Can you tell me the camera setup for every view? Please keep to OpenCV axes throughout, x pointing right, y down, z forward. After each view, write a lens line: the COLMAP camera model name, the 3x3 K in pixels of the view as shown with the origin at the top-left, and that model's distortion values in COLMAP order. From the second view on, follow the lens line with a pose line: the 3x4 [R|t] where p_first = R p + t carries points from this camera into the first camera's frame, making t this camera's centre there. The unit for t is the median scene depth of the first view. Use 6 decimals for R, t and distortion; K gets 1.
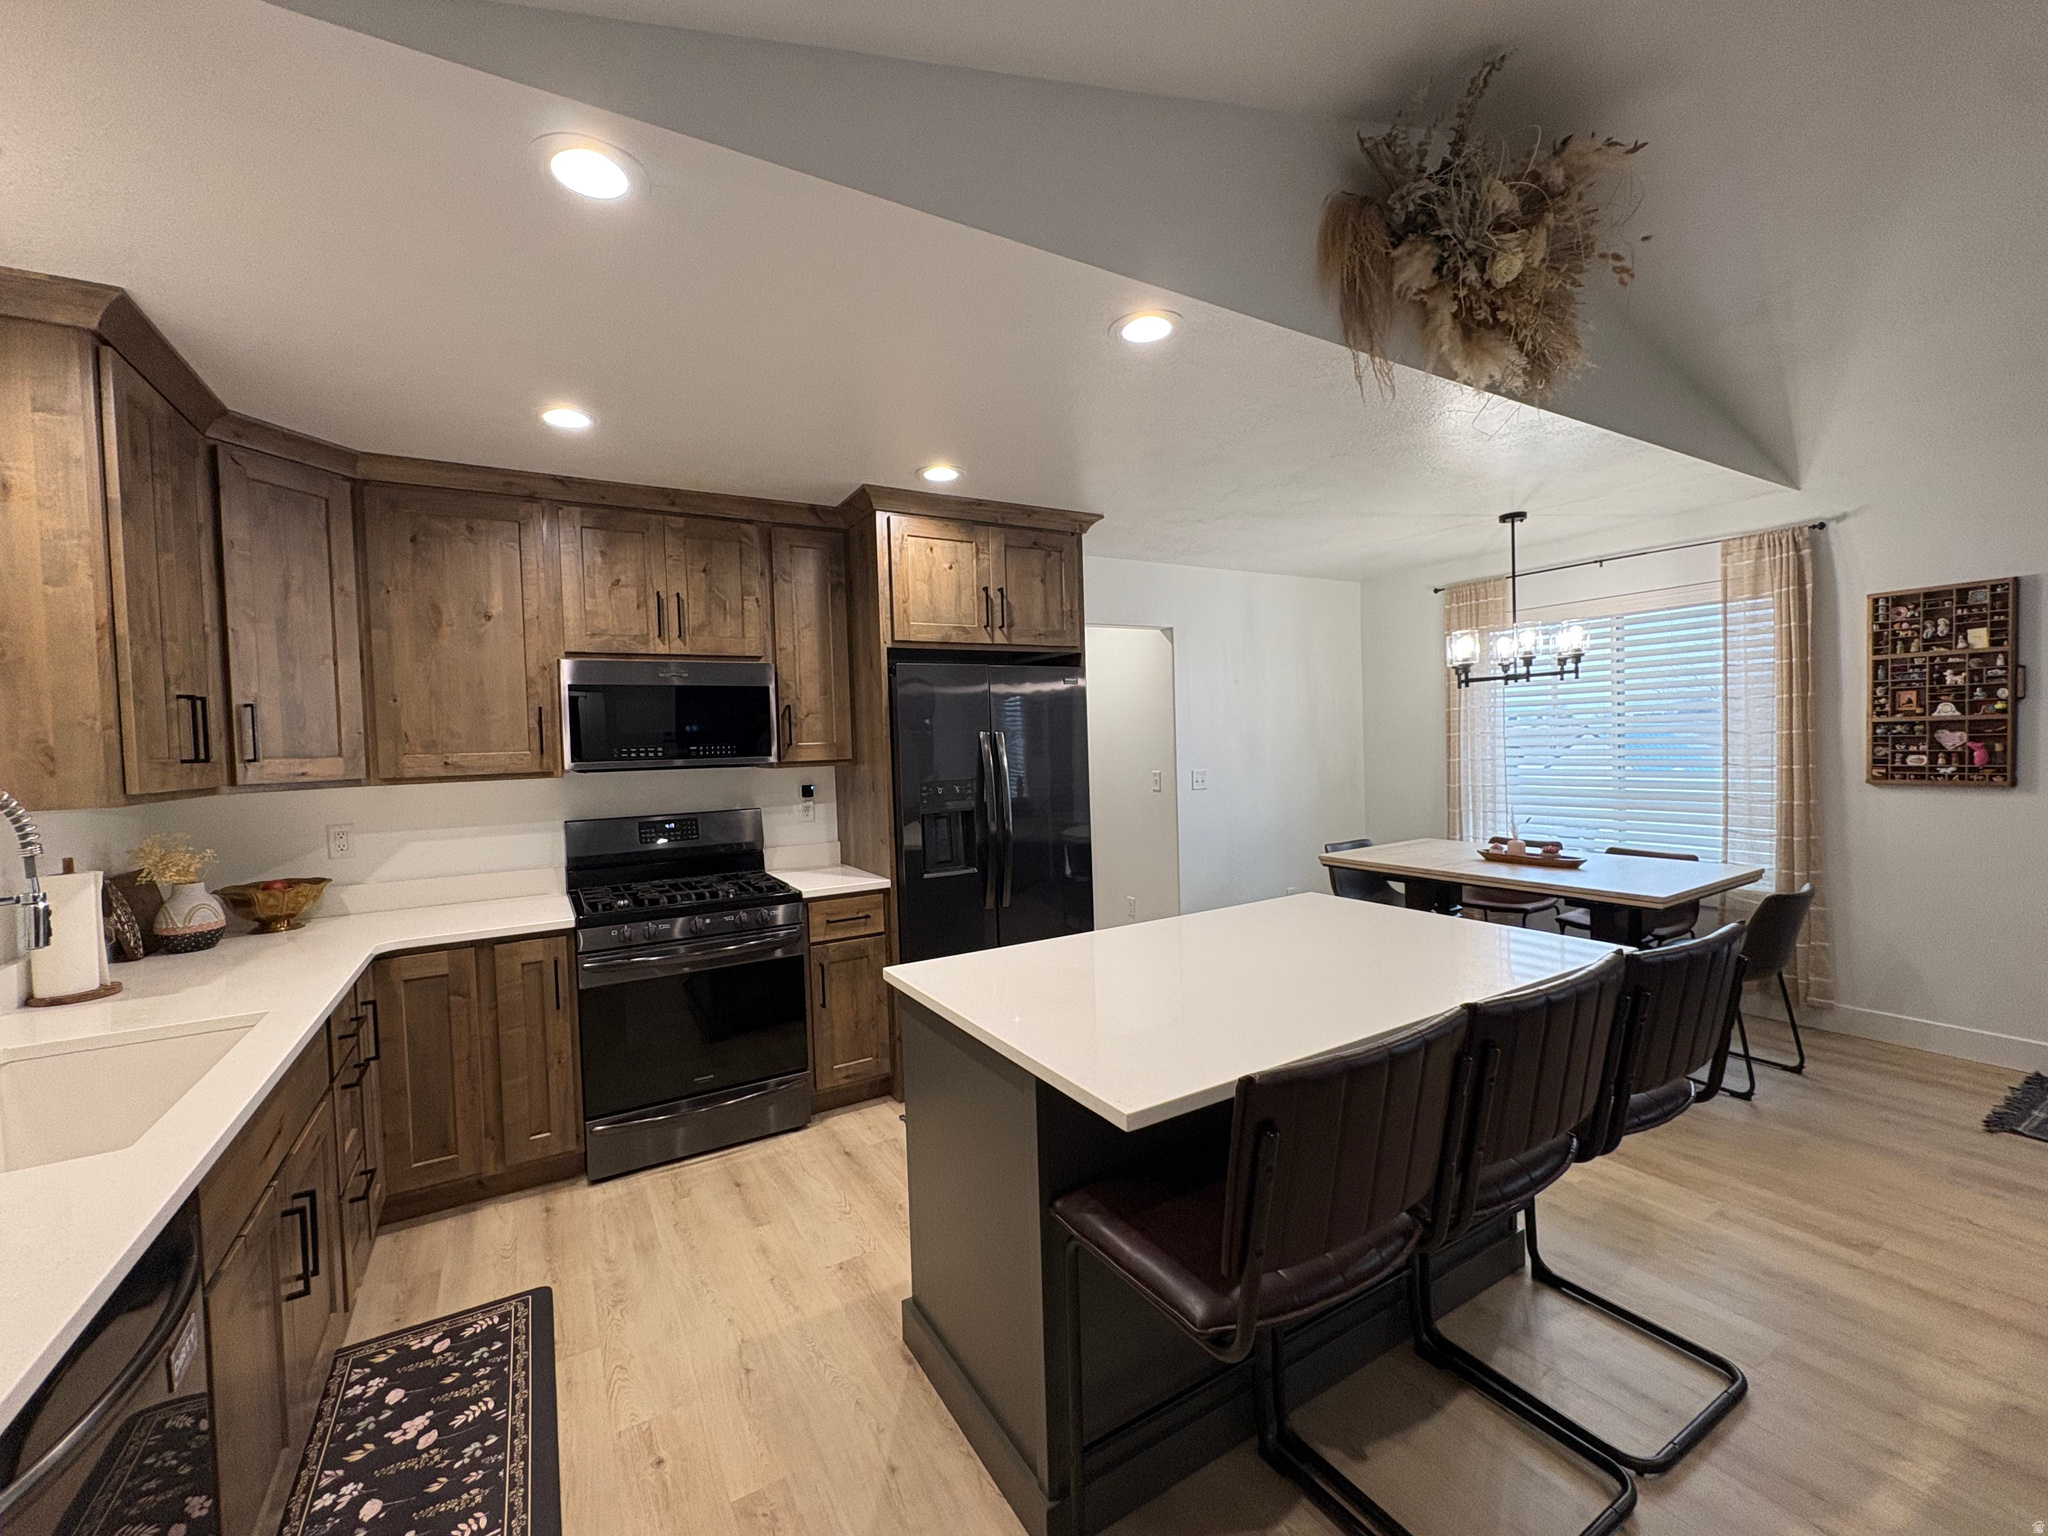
lens RADIAL K [[816.9, 0, 1006.3], [0, 816.9, 764.1], [0, 0, 1]] dist [-0.002713, 0.000671]
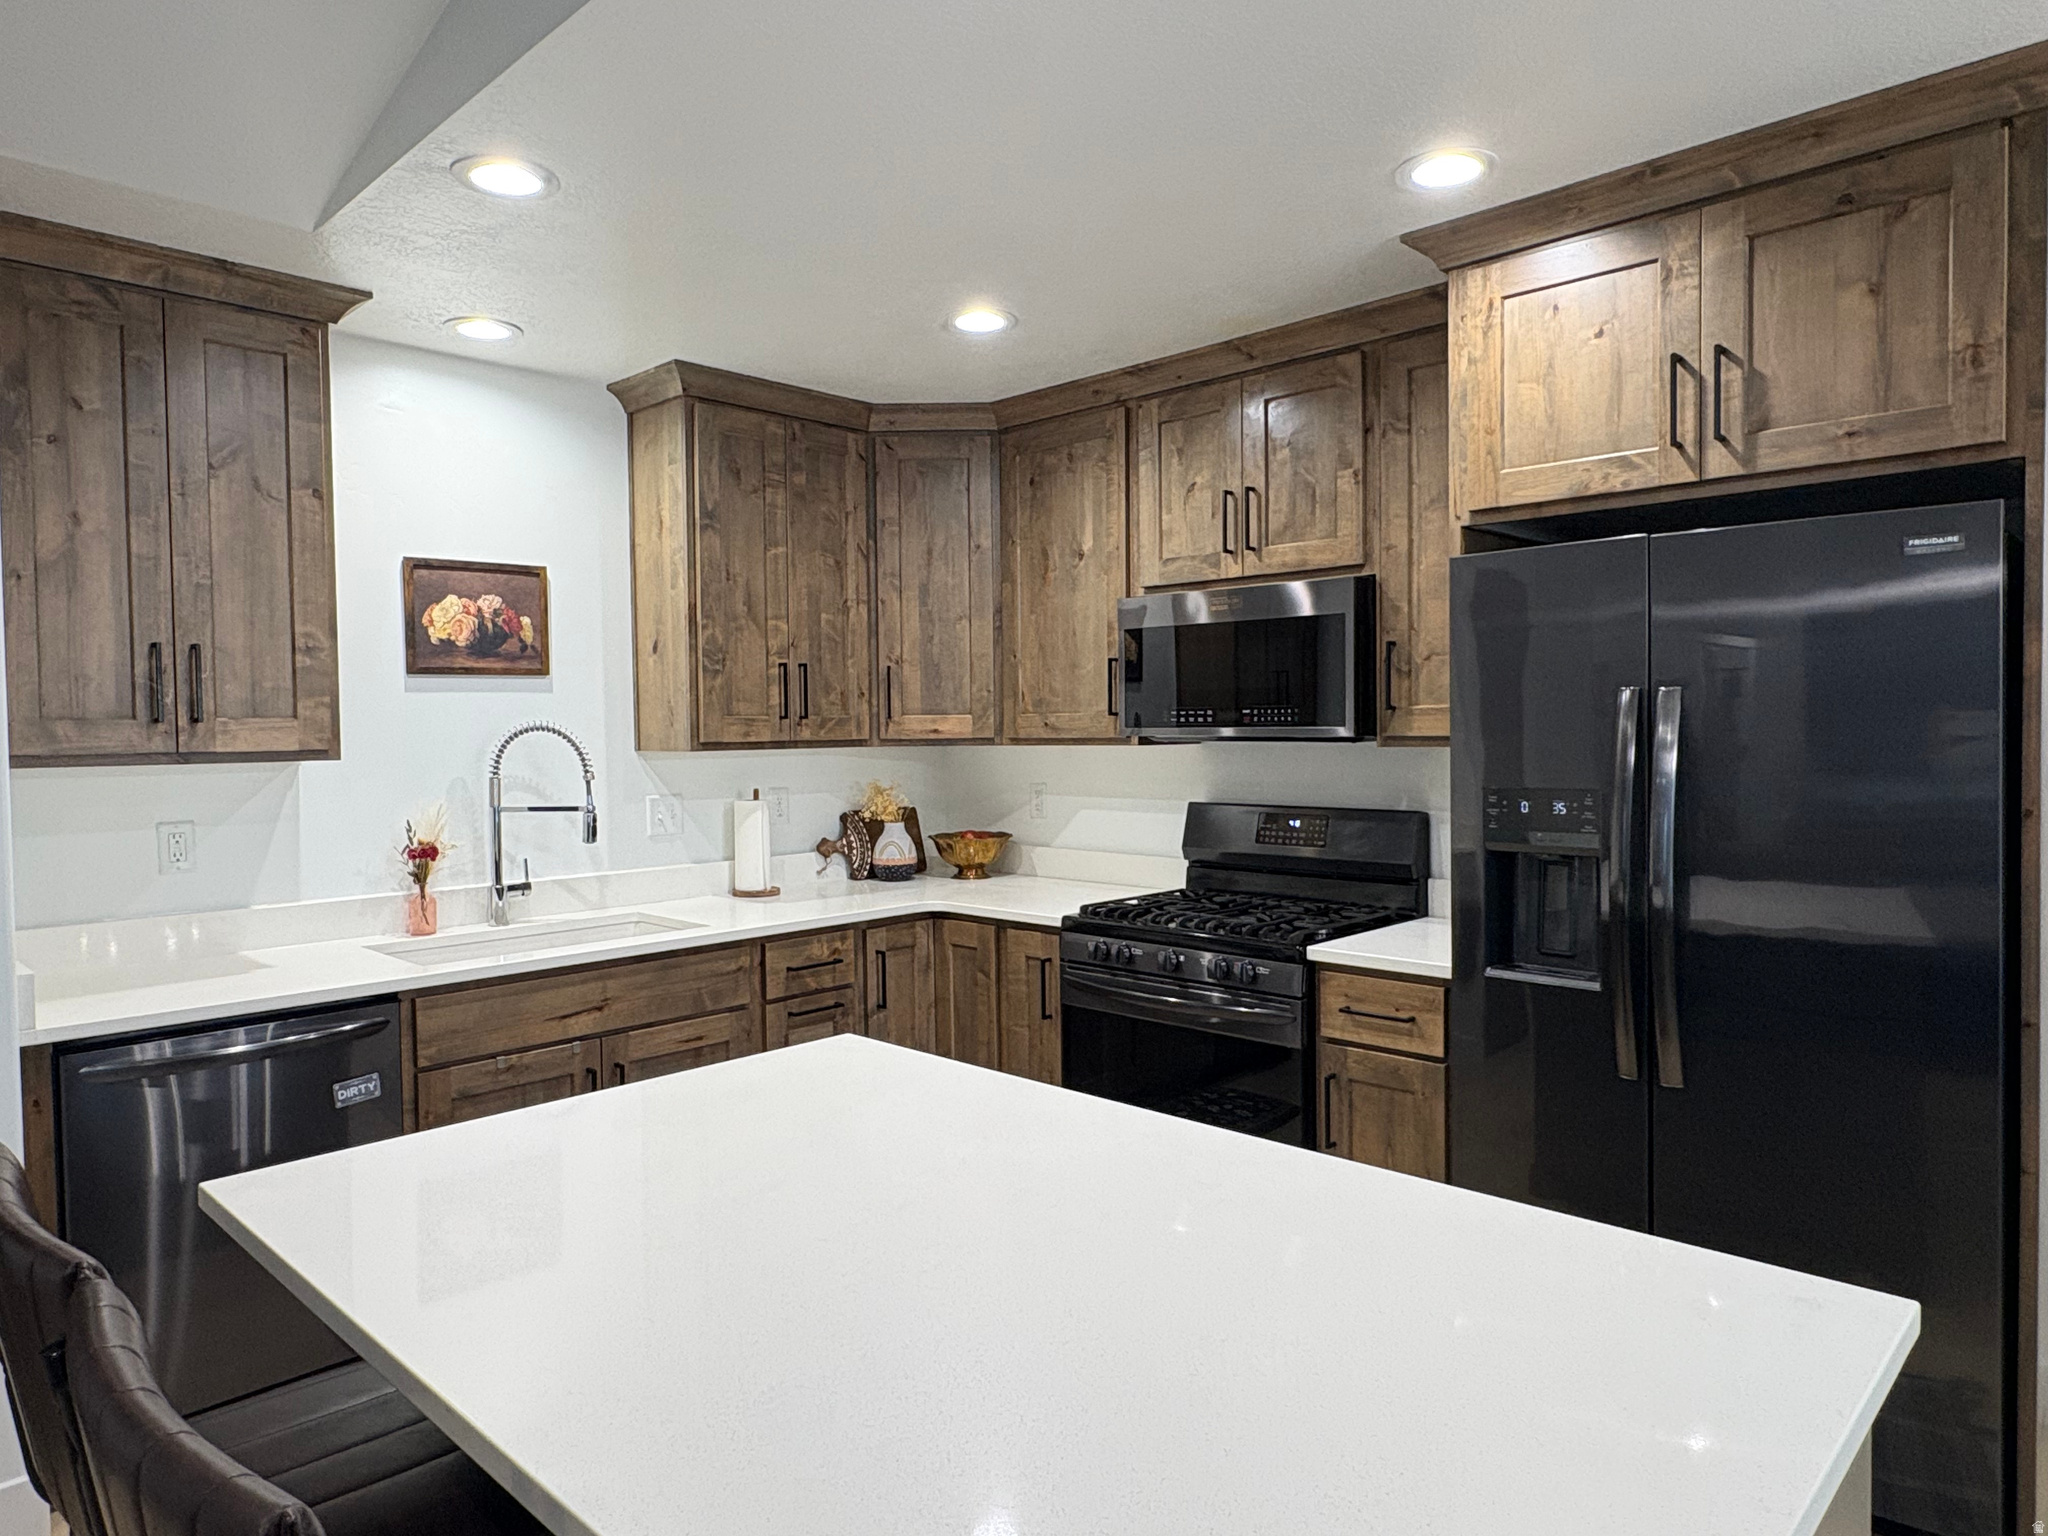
lens RADIAL K [[1258.0, 0, 1032.3], [0, 1258.0, 769.8], [0, 0, 1]] dist [-0.021055, -0.000533]
pose [[0.282645, 0.061793, -0.957232, 0.577506], [-0.024361, 0.998063, 0.057235, -0.026816], [0.958915, 0.007142, 0.283603, 0.525626]]
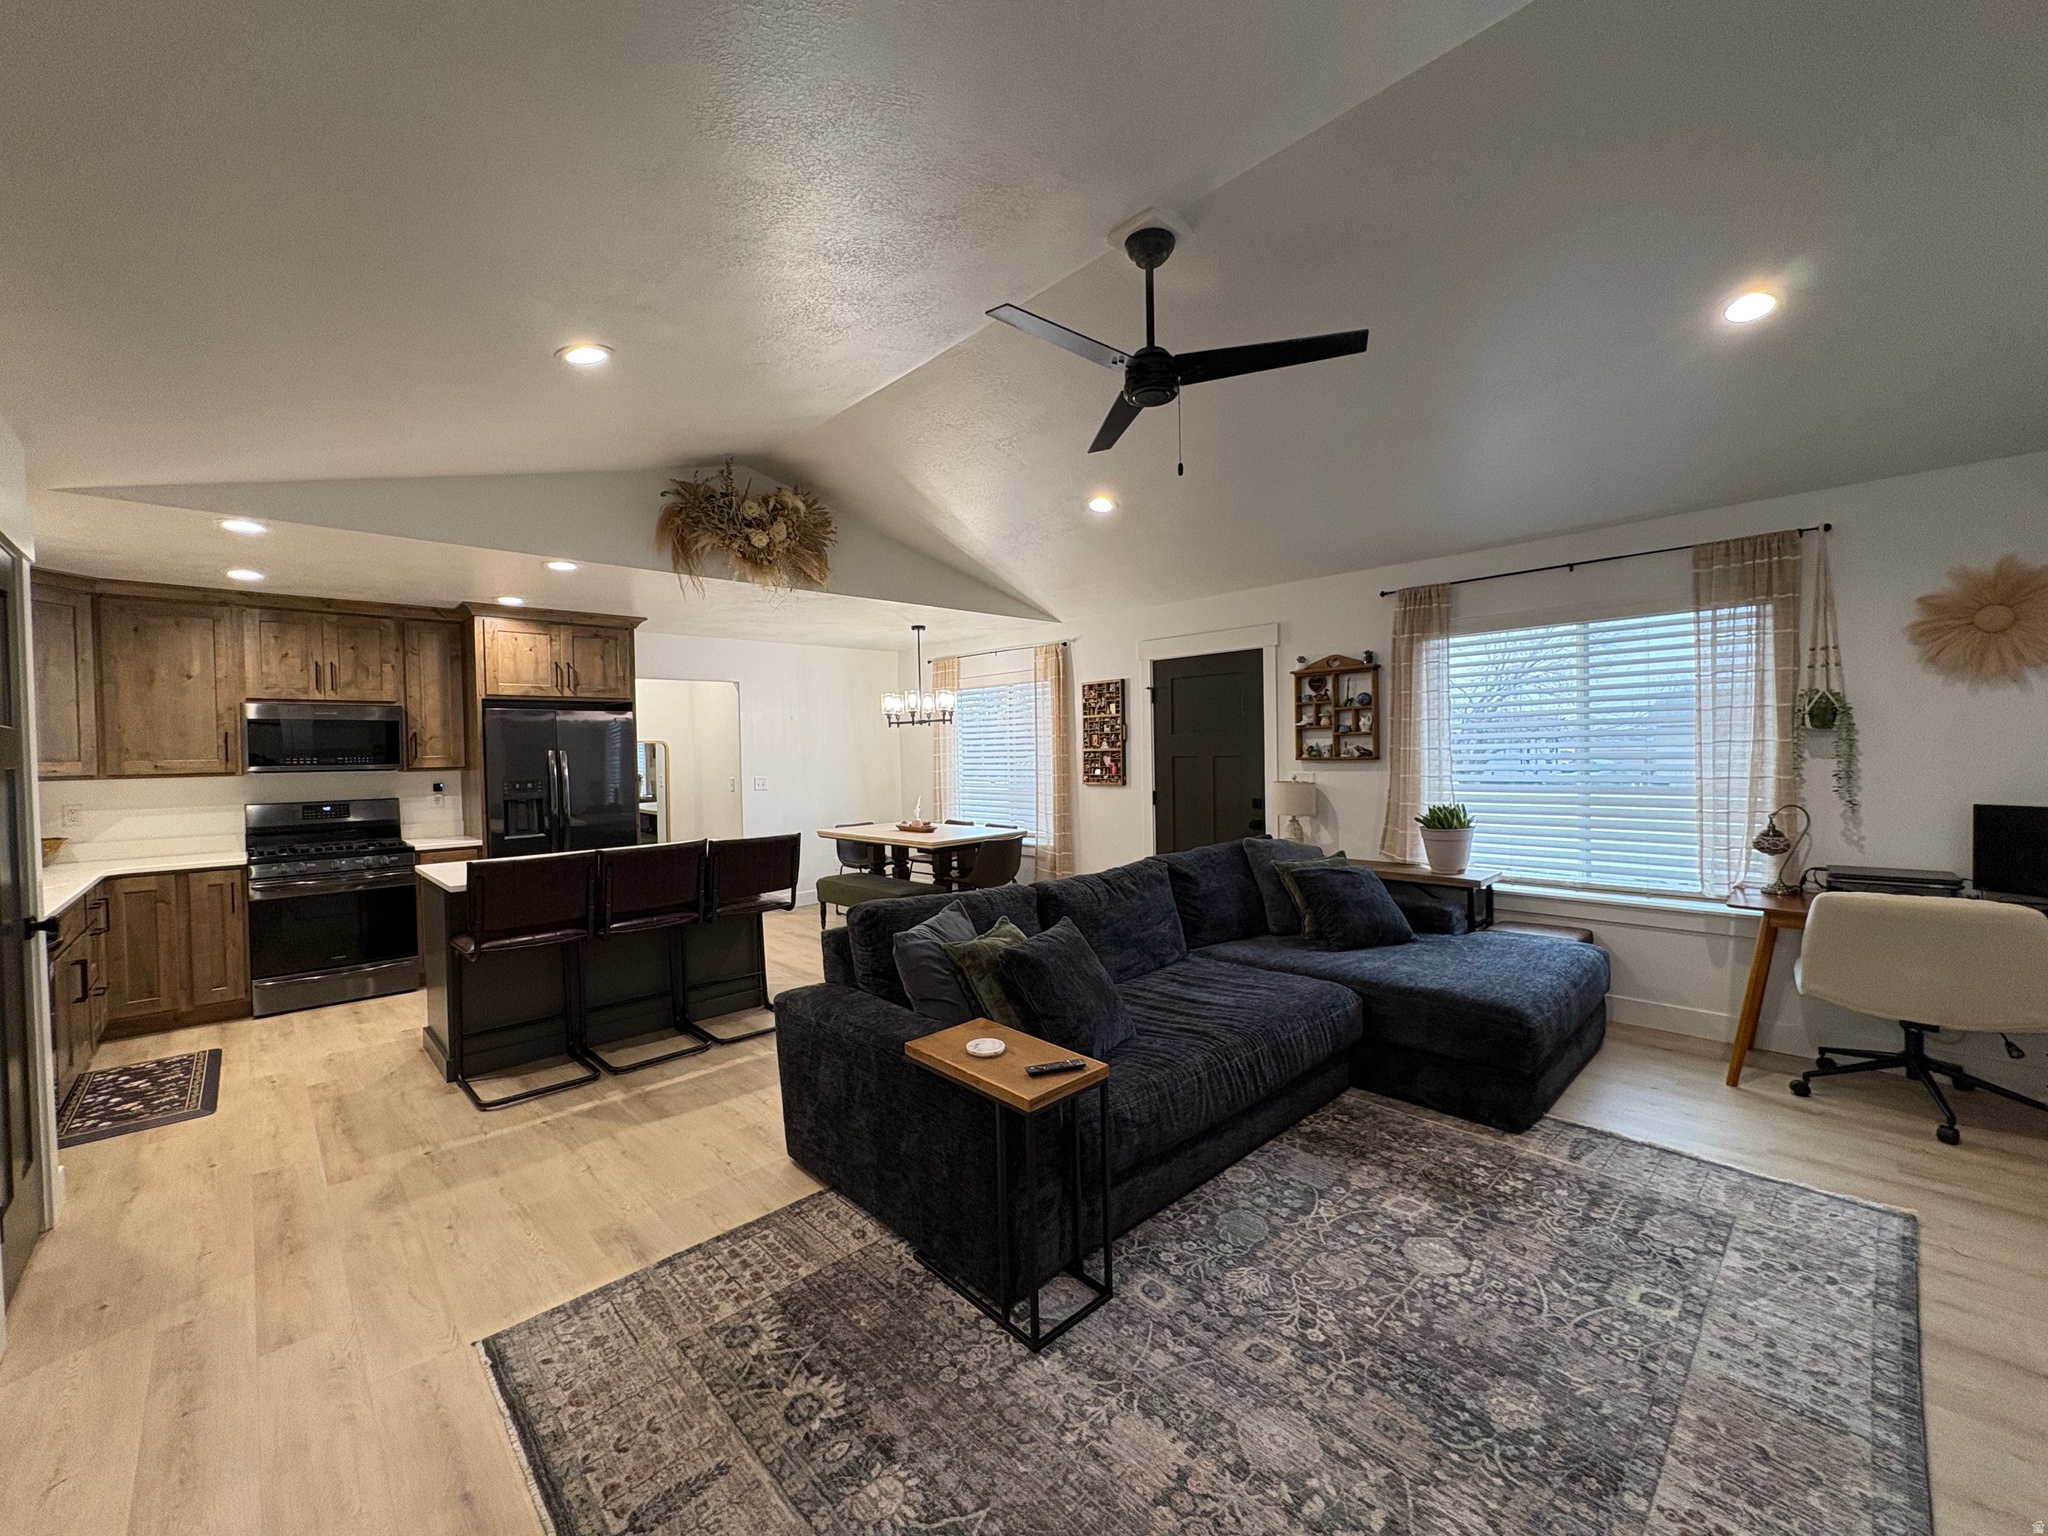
lens RADIAL K [[816.9, 0, 1018.3], [0, 816.9, 763.4], [0, 0, 1]] dist [-0.002713, 0.000671]
pose [[0.973057, 0.009053, 0.230386, 0.545568], [-0.004441, 0.999779, -0.020528, 0.017009], [-0.230521, 0.018952, 0.972883, -0.871130]]
